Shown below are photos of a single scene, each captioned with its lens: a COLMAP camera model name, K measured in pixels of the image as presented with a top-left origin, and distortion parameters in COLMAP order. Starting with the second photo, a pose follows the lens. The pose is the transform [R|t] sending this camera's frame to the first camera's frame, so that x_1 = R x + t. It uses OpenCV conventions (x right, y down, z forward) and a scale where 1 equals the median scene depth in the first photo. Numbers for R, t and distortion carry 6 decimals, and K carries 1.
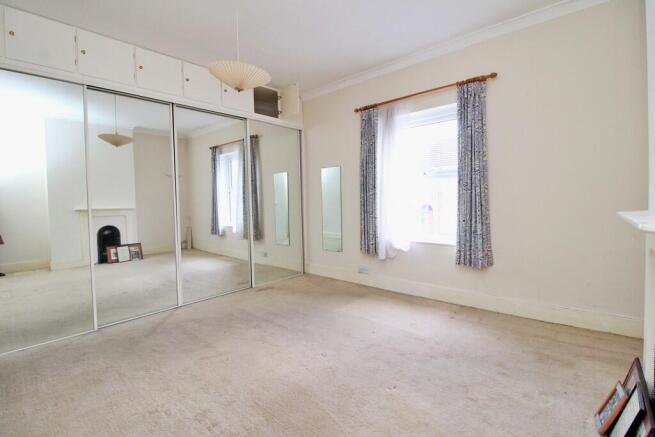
lens RADIAL K [[304.0, 0, 329.9], [0, 304.0, 209.9], [0, 0, 1]] dist [0.001367, -0.016197]
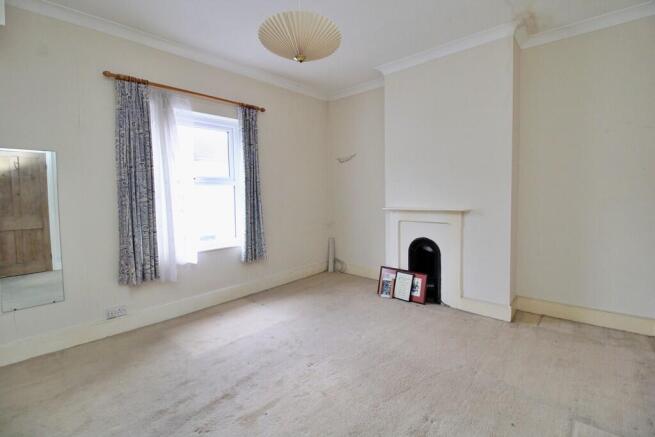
lens RADIAL K [[304.0, 0, 329.9], [0, 304.0, 209.9], [0, 0, 1]] dist [0.001367, -0.016197]
pose [[0.015012, -0.028039, 0.999494, -0.638023], [0.048958, 0.998428, 0.027274, -0.028237], [-0.998688, 0.048524, 0.016361, 0.580799]]
